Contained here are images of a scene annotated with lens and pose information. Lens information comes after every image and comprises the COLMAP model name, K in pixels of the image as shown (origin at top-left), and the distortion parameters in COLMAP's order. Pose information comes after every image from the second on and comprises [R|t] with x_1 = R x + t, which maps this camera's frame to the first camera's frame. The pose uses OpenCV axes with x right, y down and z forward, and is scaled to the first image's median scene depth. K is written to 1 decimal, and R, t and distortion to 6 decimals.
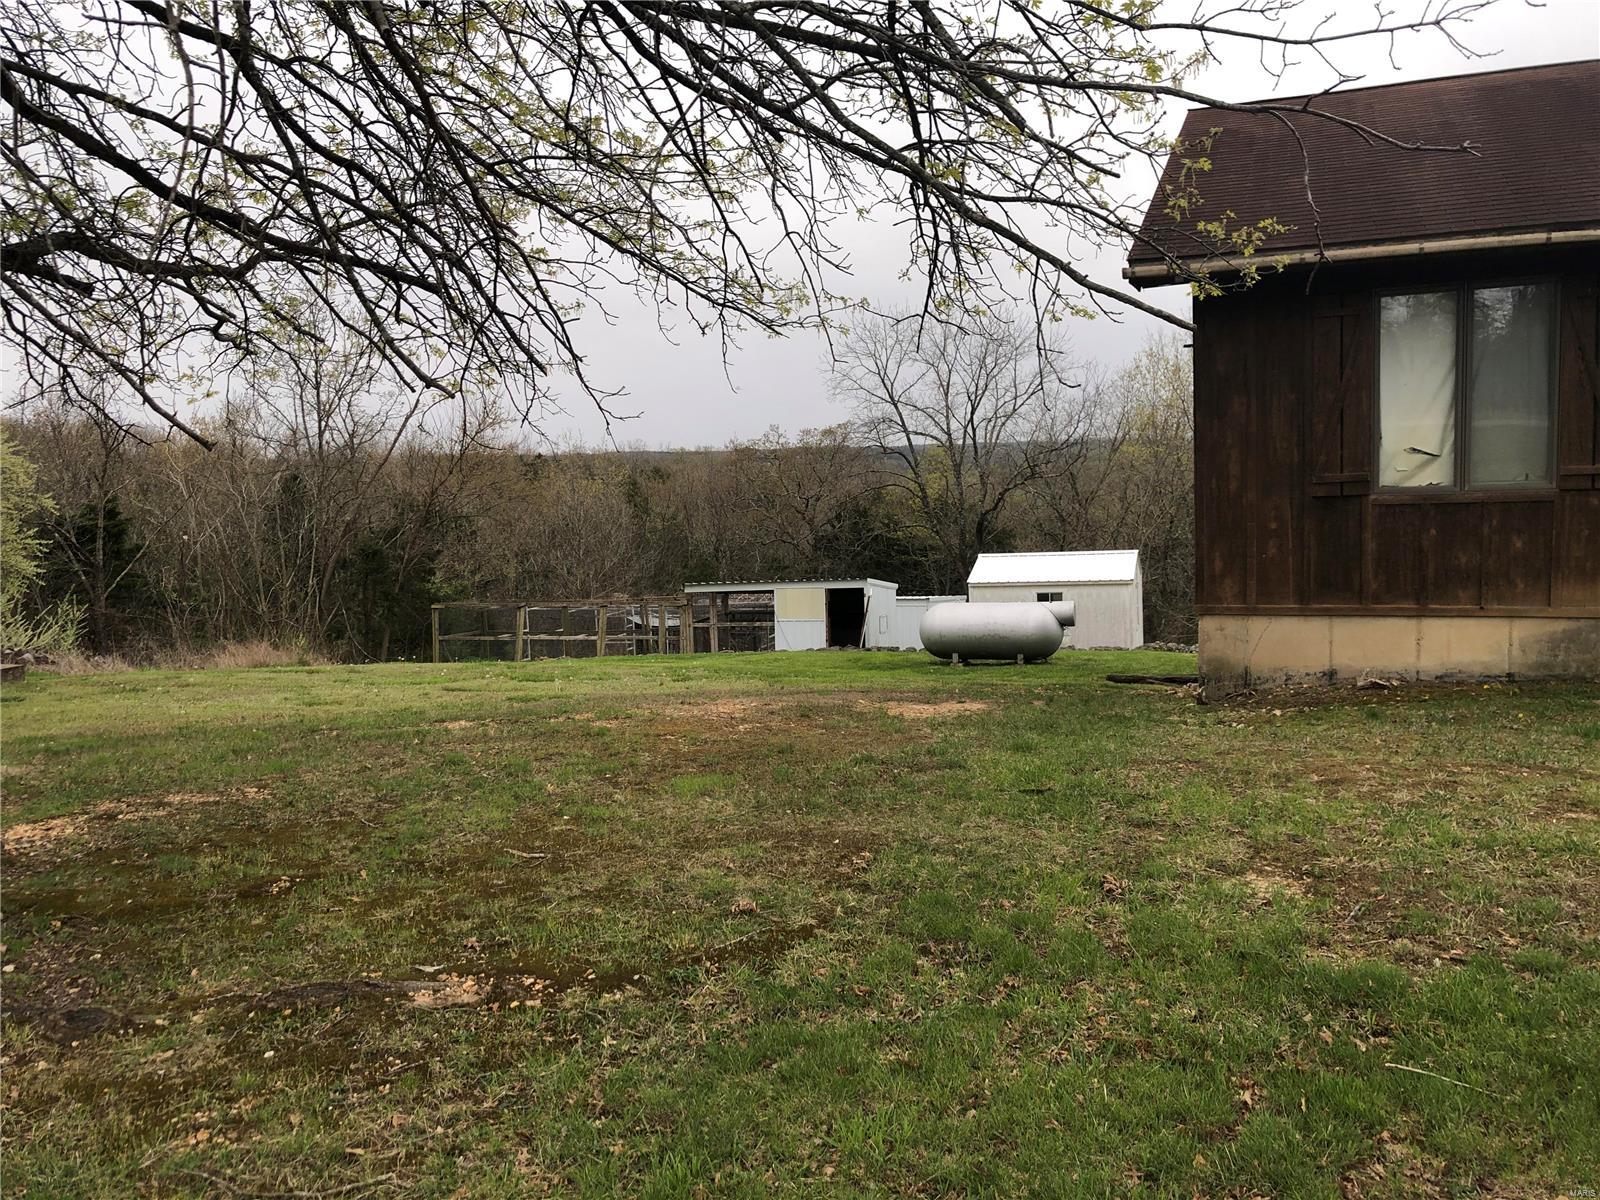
lens RADIAL K [[1275.1, 0, 823.4], [0, 1275.1, 571.8], [0, 0, 1]] dist [0.047876, -0.004752]
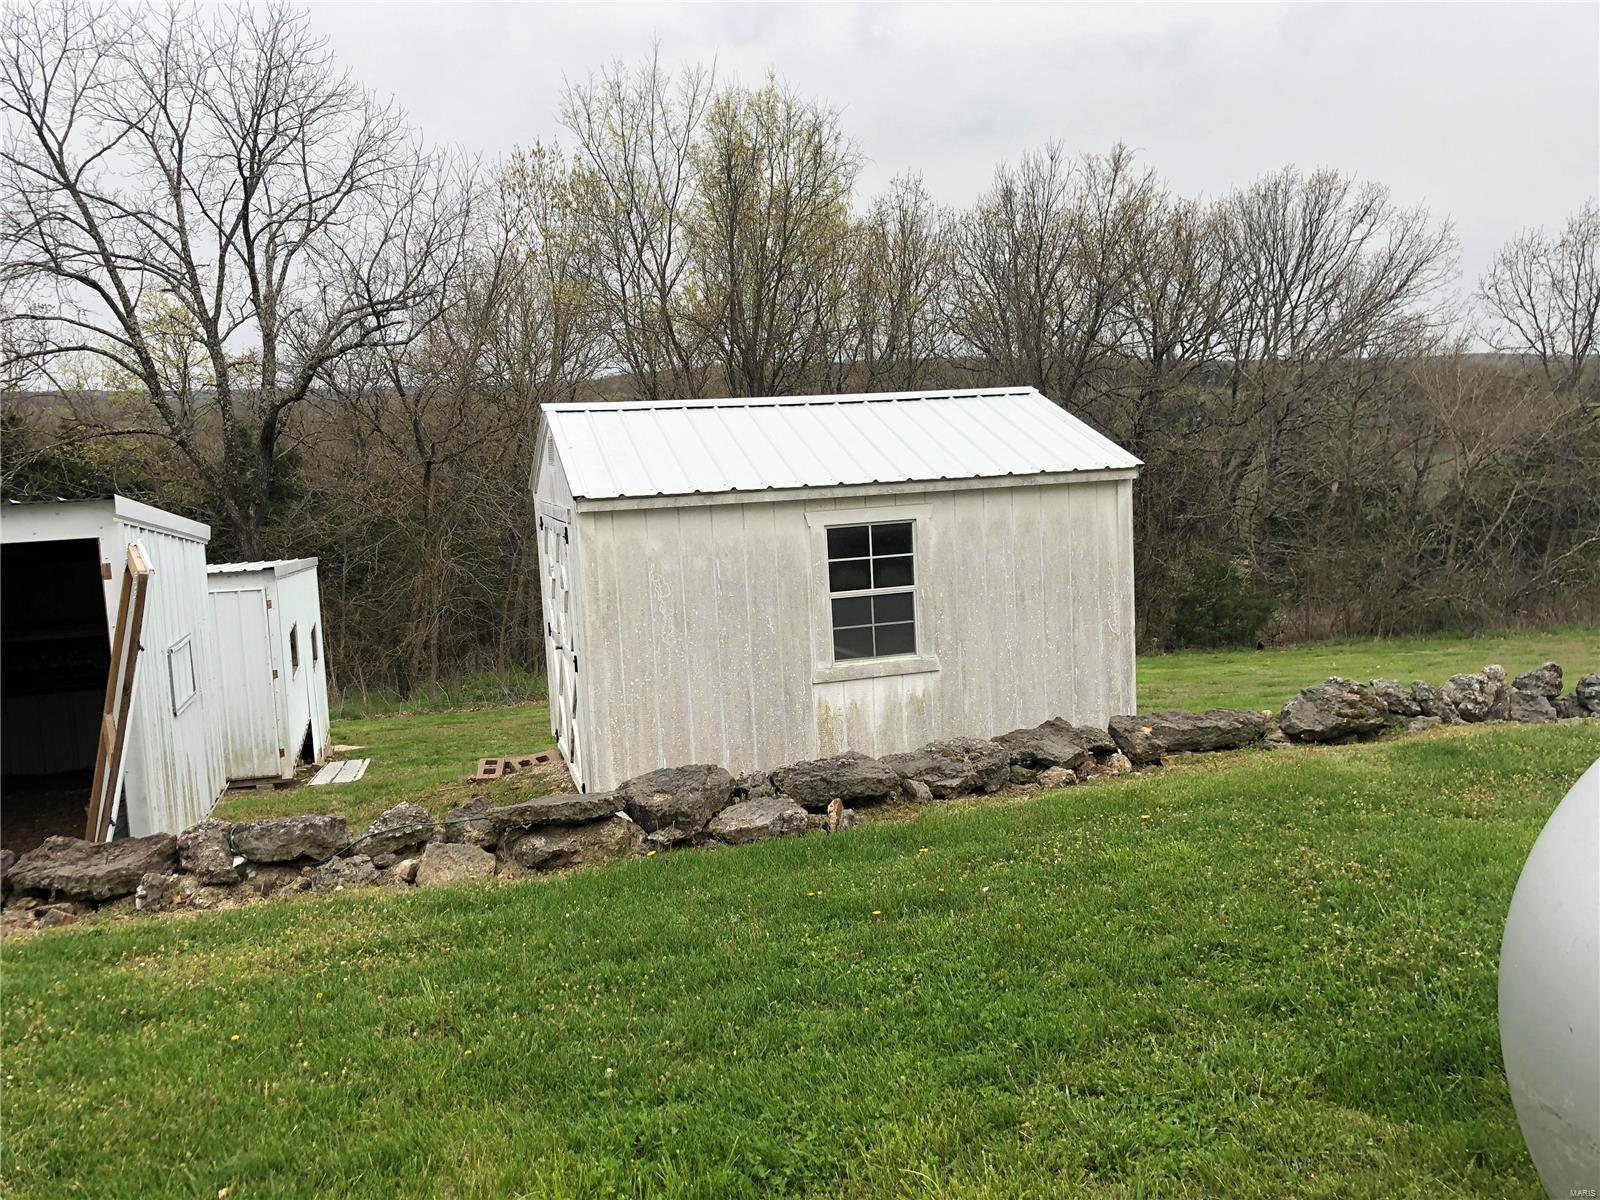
lens RADIAL K [[1310.8, 0, 800.0], [0, 1310.8, 600.0], [0, 0, 1]] dist [0.031759, -0.015028]
pose [[0.838946, -0.068996, 0.539823, 0.007732], [0.038102, 0.996943, 0.068207, 0.010731], [-0.542879, -0.036654, 0.839011, 0.653211]]
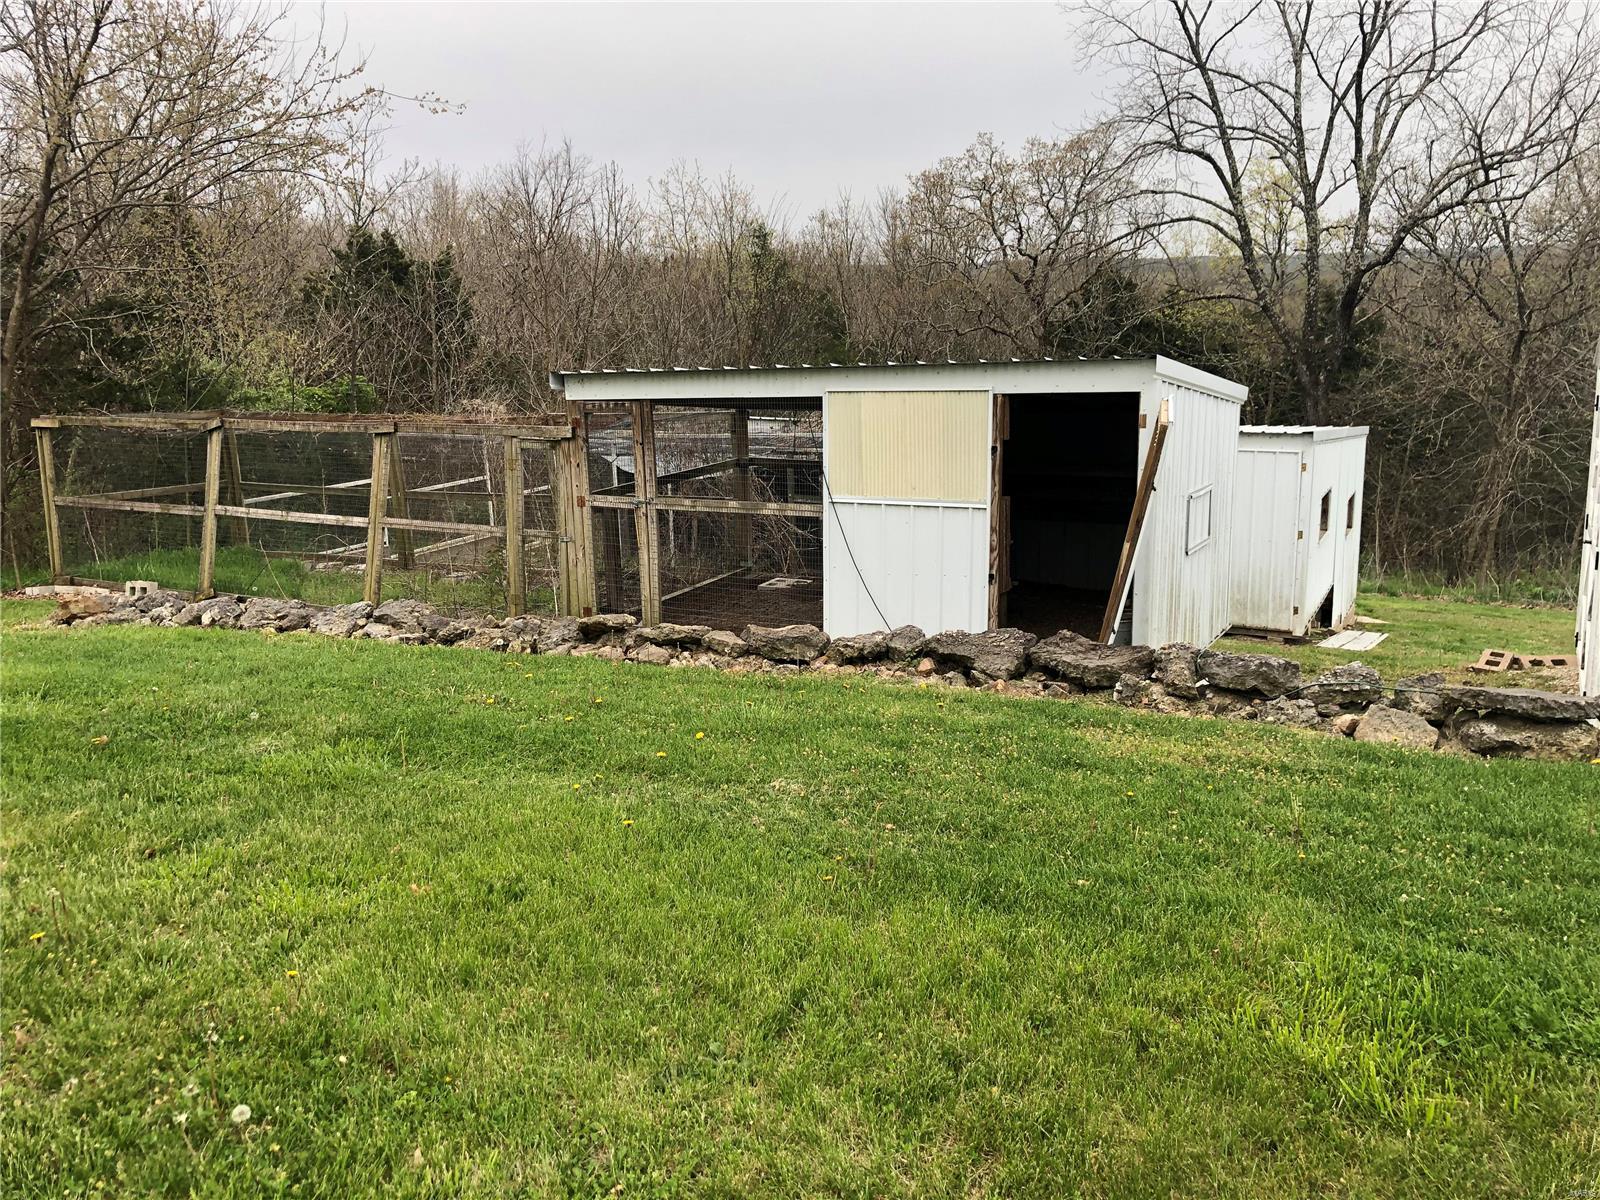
lens RADIAL K [[1322.9, 0, 800.0], [0, 1322.9, 600.0], [0, 0, 1]] dist [0.001274, 0.007279]
pose [[0.979642, 0.049556, -0.194540, 0.016069], [-0.018518, 0.987228, 0.158232, 0.011411], [0.199897, -0.151408, 0.968048, 0.634352]]
